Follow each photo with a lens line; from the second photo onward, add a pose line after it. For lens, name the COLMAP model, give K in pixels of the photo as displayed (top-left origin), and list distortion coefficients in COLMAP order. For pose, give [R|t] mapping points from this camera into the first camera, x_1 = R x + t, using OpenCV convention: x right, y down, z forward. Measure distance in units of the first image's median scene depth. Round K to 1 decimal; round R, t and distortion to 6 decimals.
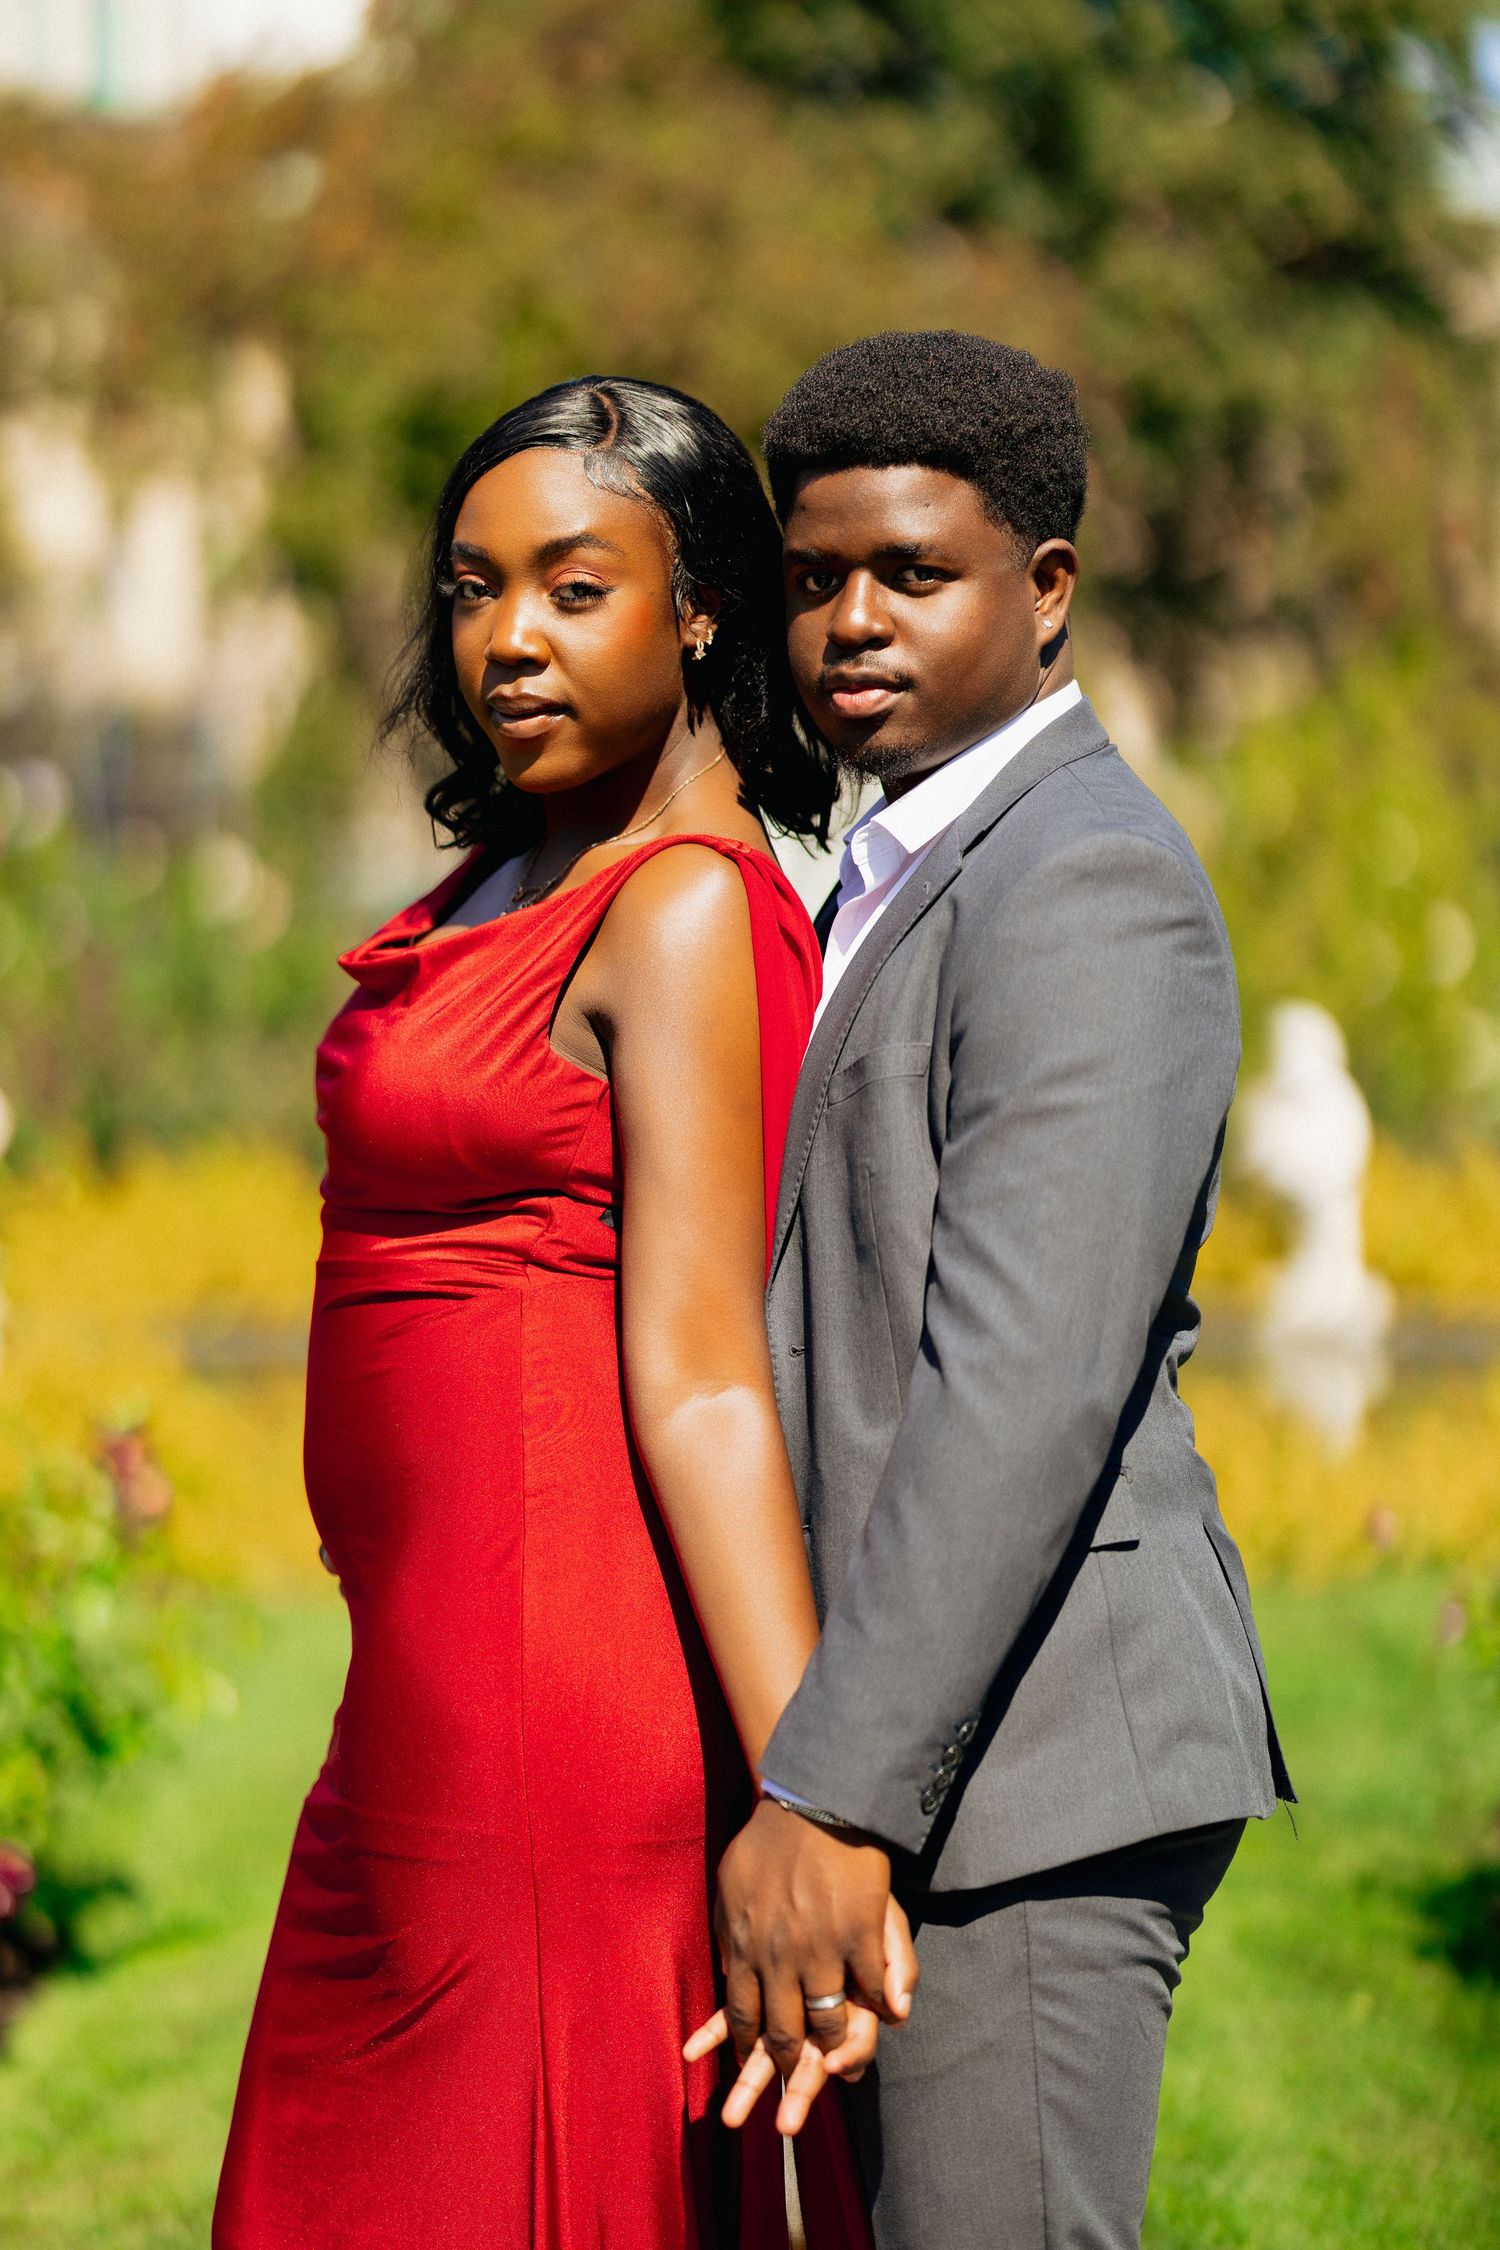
lens RADIAL K [[5423.6, 0, 821.2], [0, 5423.6, 1095.1], [0, 0, 1]] dist [0.167185, 0.000000]
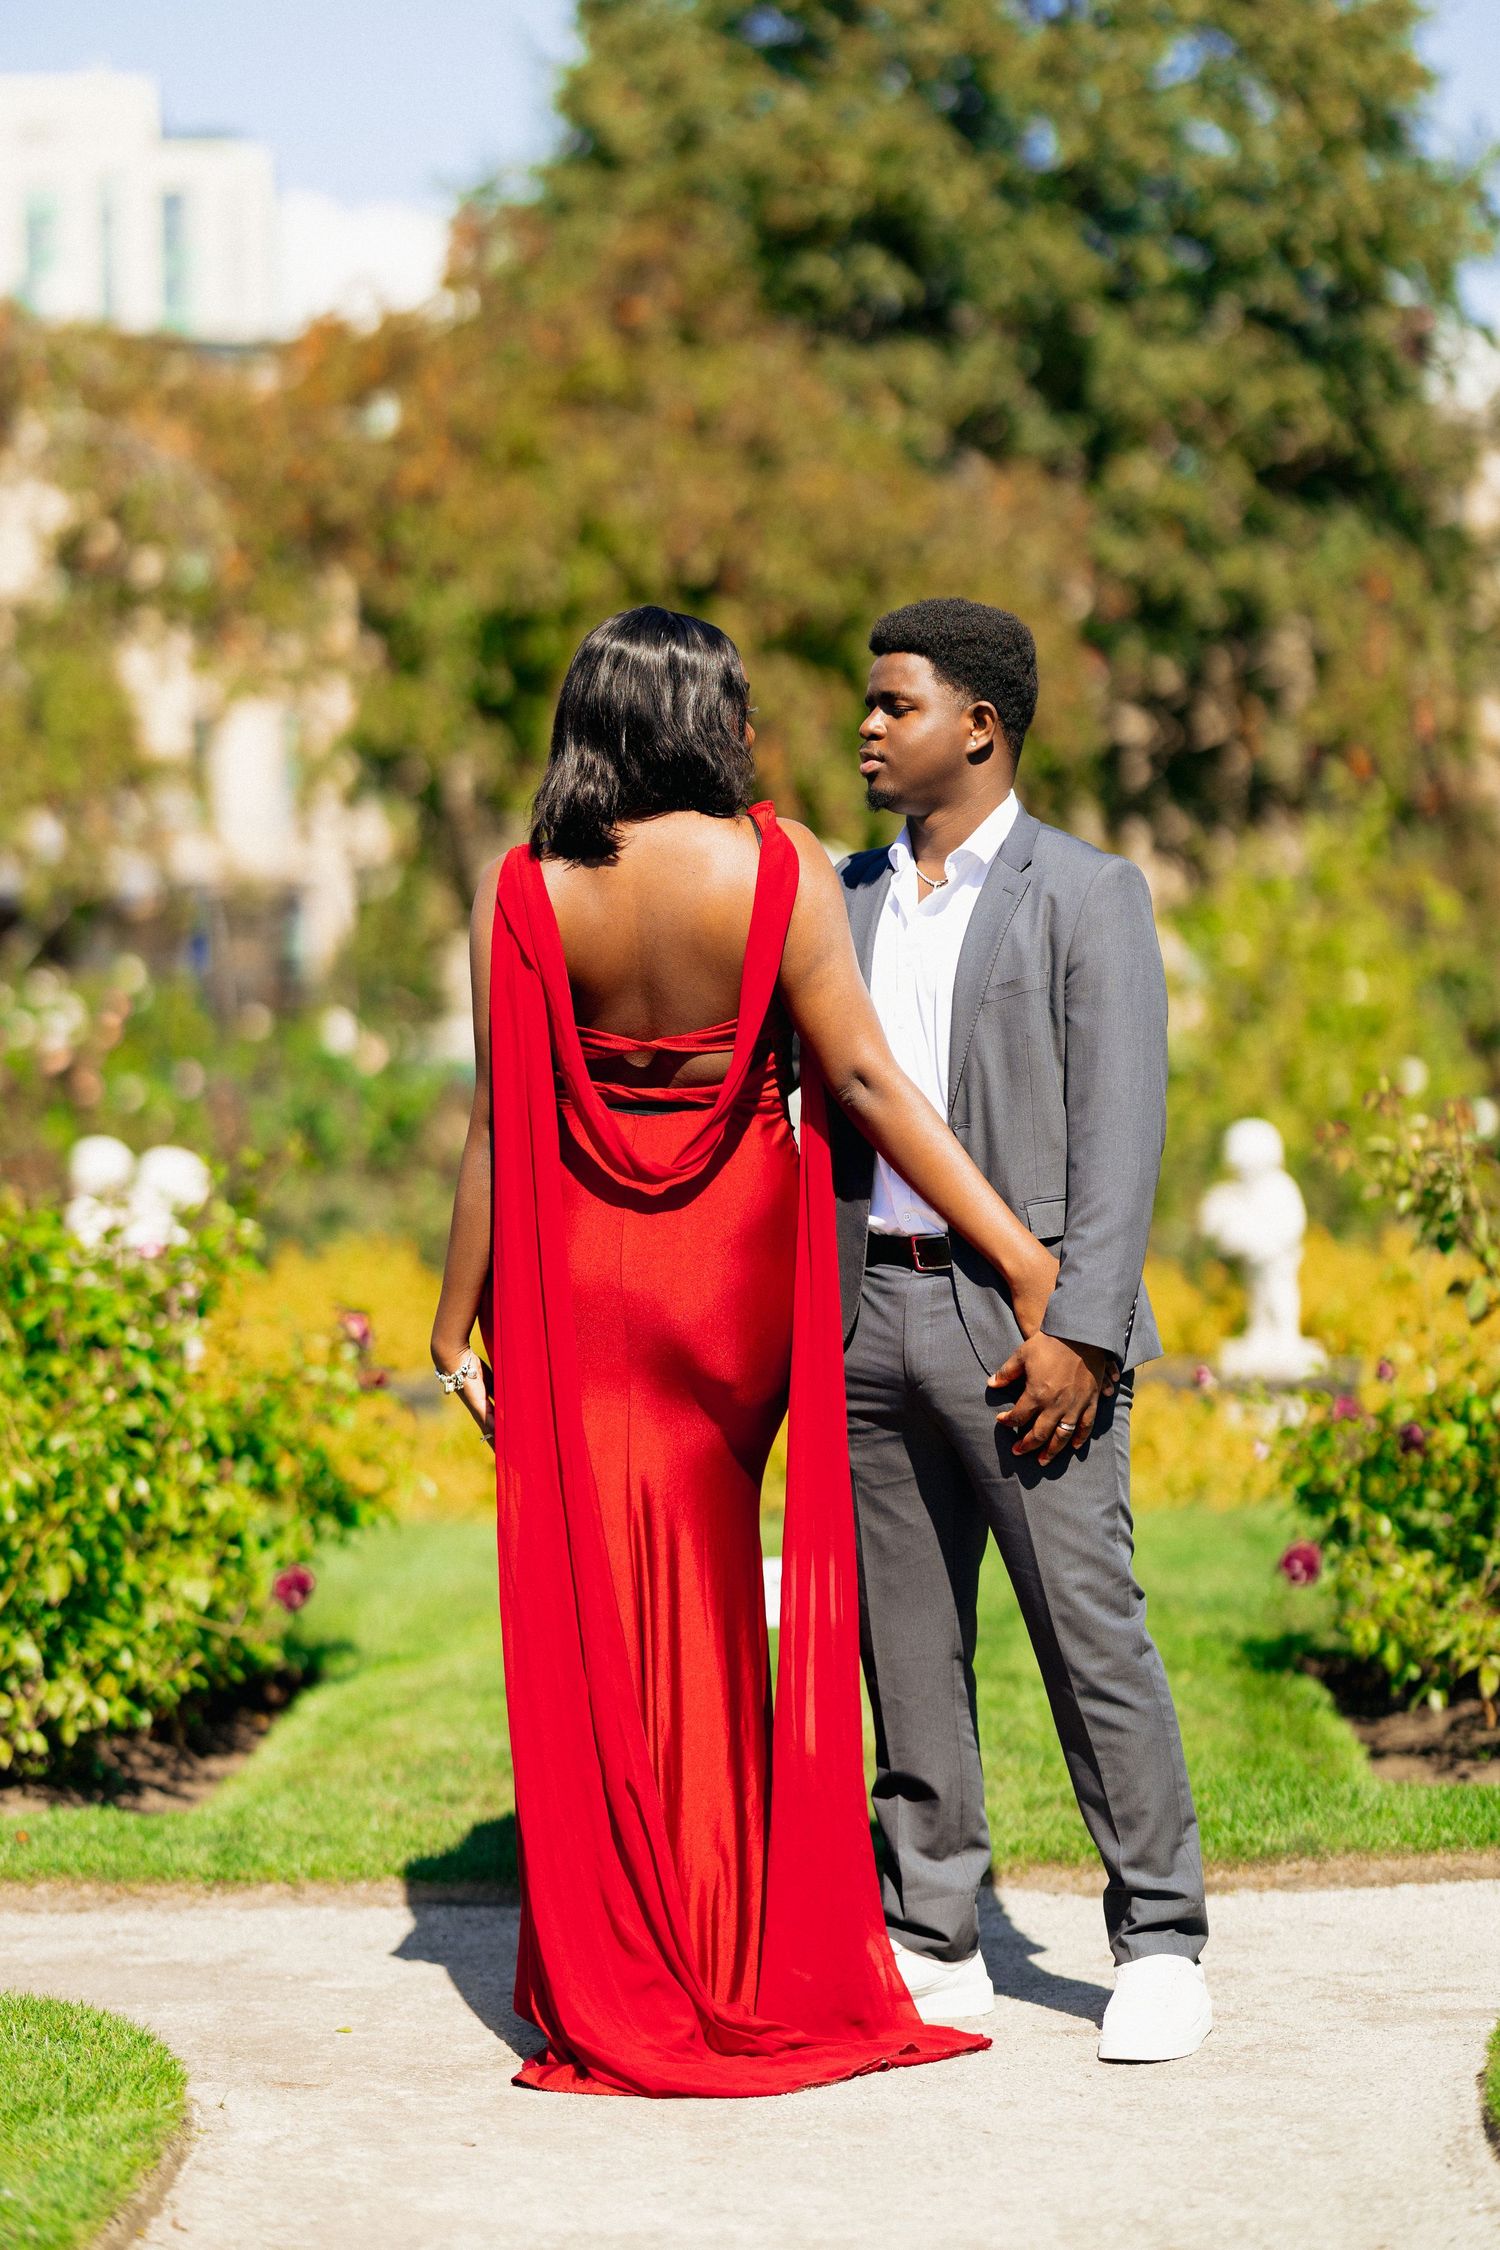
lens RADIAL K [[5392.0, 0, 739.1], [0, 5392.0, 1120.3], [0, 0, 1]] dist [0.287221, 0.000000]
pose [[0.999628, -0.010533, -0.025167, 0.003277], [0.009740, 0.999458, -0.031446, 0.012980], [0.025484, 0.031190, 0.999189, -0.112888]]
